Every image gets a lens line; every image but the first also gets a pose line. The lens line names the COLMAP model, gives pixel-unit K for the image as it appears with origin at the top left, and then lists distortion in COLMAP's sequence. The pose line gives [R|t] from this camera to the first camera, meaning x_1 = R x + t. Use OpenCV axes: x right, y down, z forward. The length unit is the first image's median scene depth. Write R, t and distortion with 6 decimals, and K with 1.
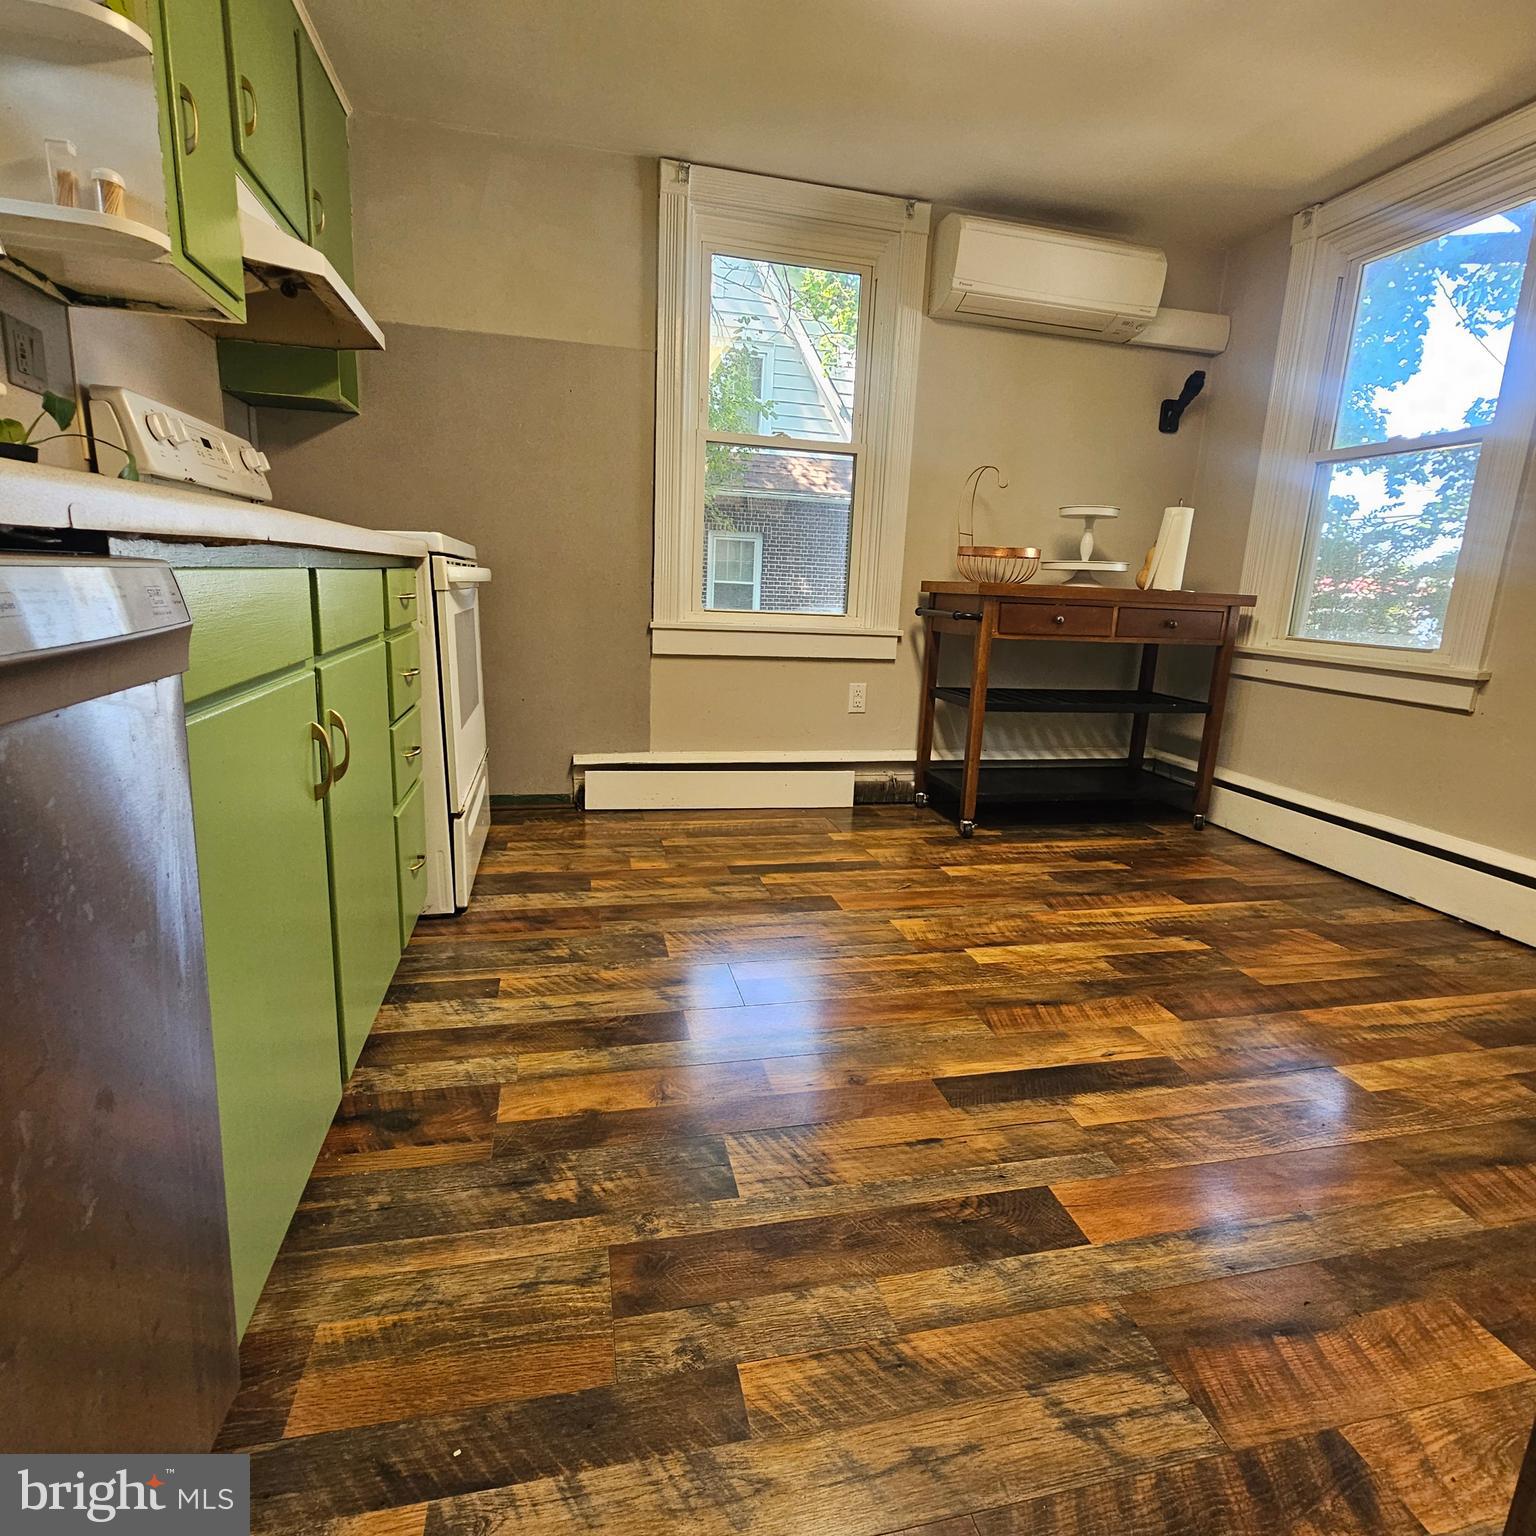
lens RADIAL K [[837.3, 0, 765.5], [0, 837.3, 765.7], [0, 0, 1]] dist [-0.000471, -0.001238]
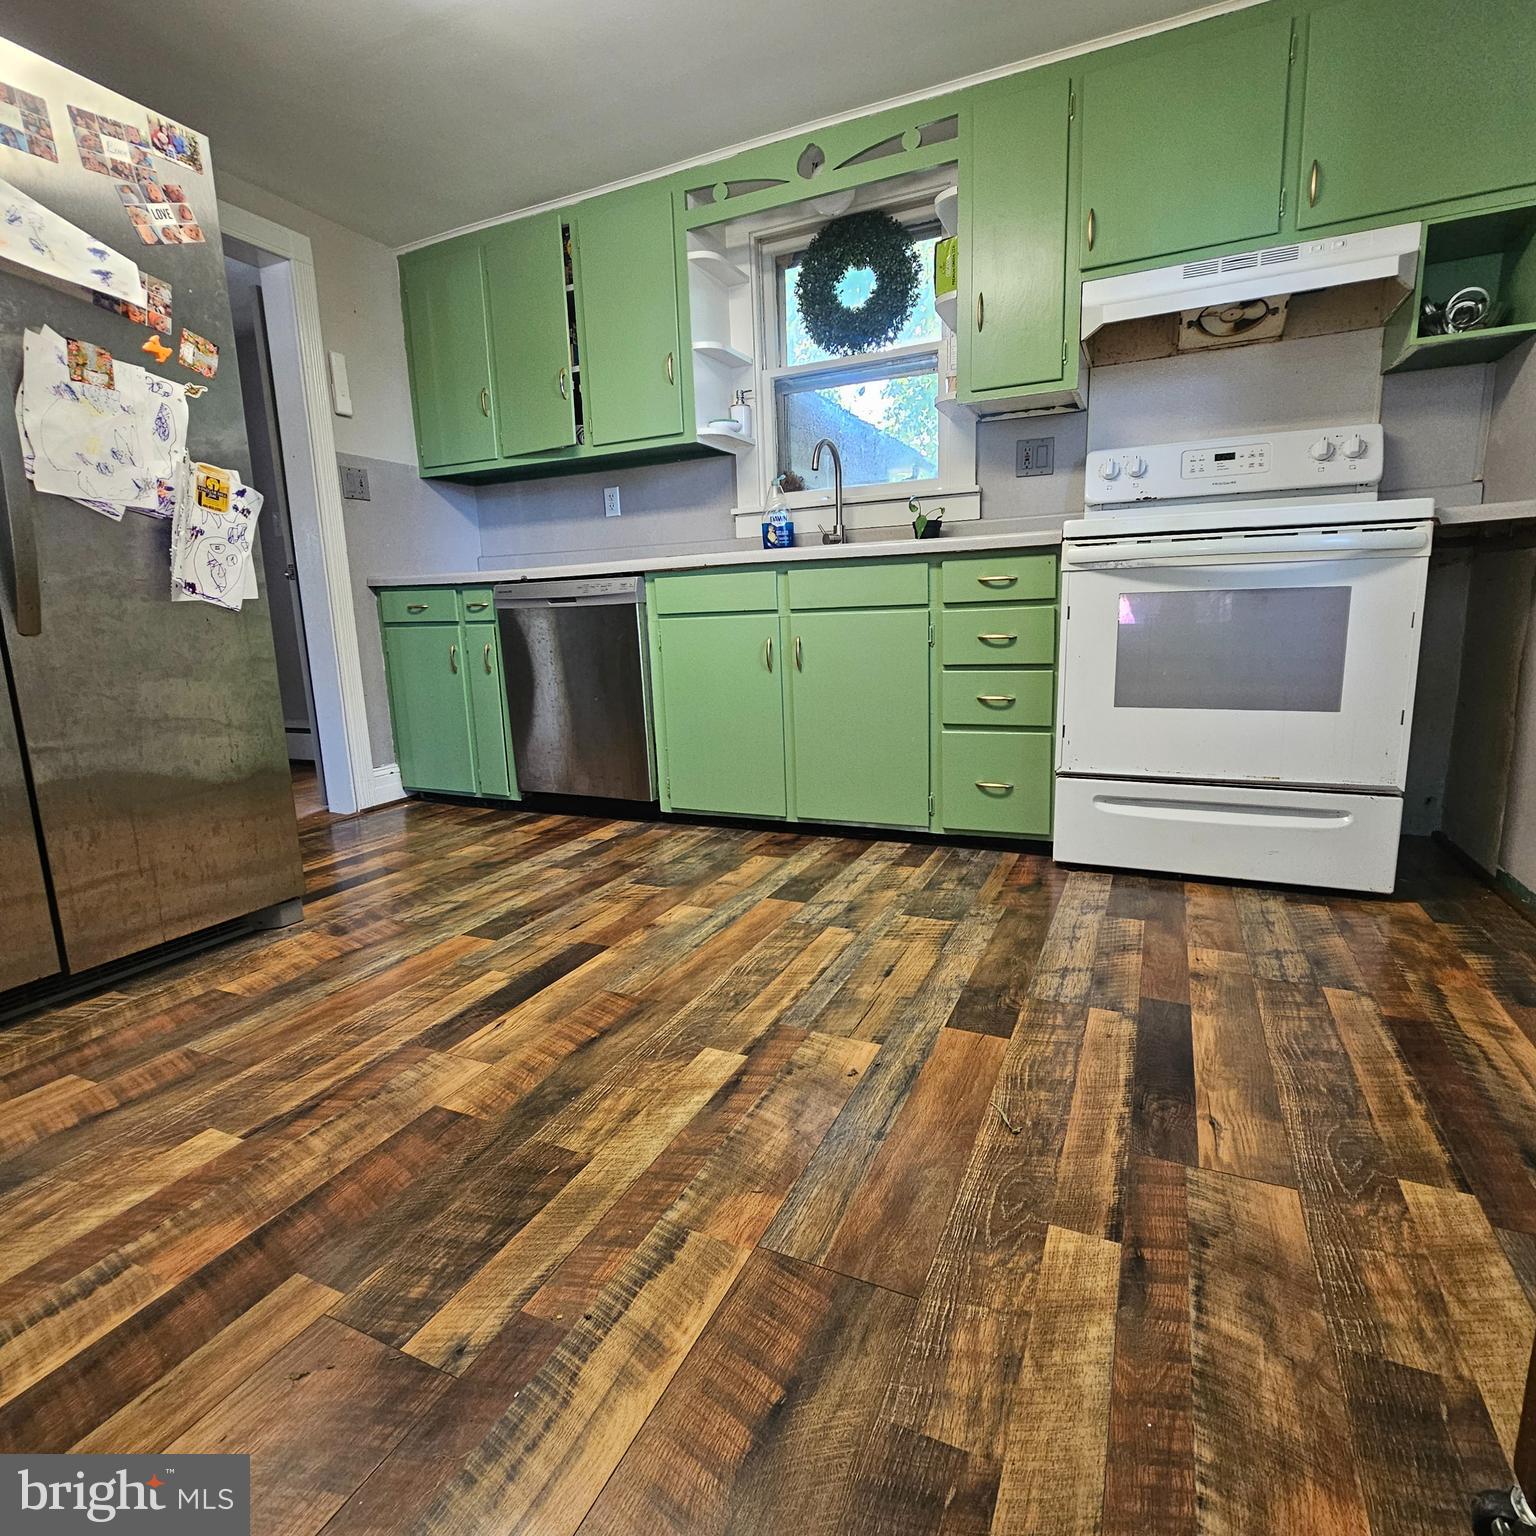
lens RADIAL K [[832.8, 0, 768.0], [0, 832.8, 768.0], [0, 0, 1]] dist [-0.002915, -0.001476]
pose [[-0.619563, 0.125974, -0.774772, 0.724025], [-0.161162, 0.945595, 0.282626, -0.198744], [0.768224, 0.299968, -0.565553, 1.325799]]
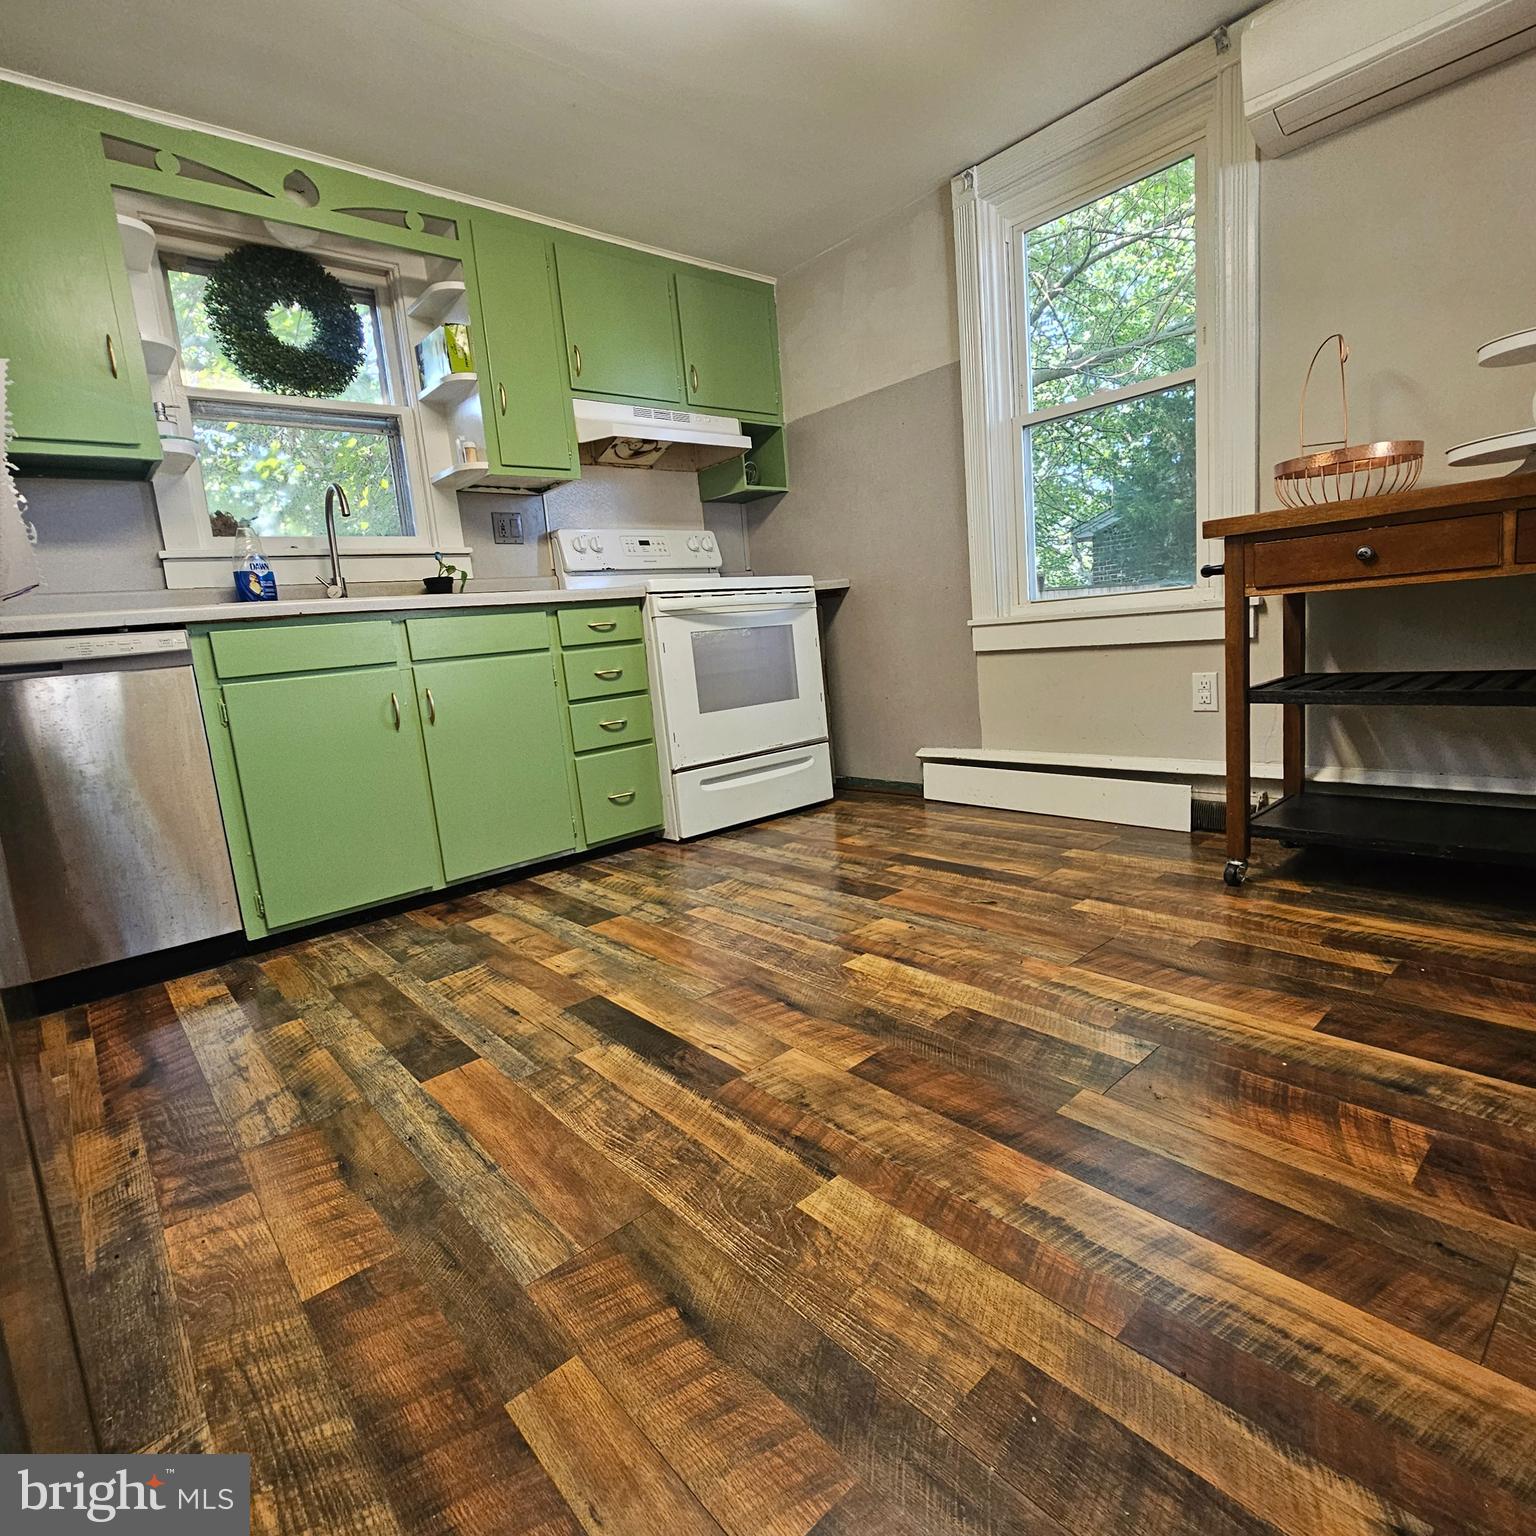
lens RADIAL K [[837.3, 0, 765.5], [0, 837.3, 765.7], [0, 0, 1]] dist [-0.000471, -0.001238]
pose [[0.462627, 0.056427, -0.884755, 0.977651], [-0.082167, 0.996406, 0.020583, 0.006692], [0.882737, 0.063175, 0.465601, 0.467045]]
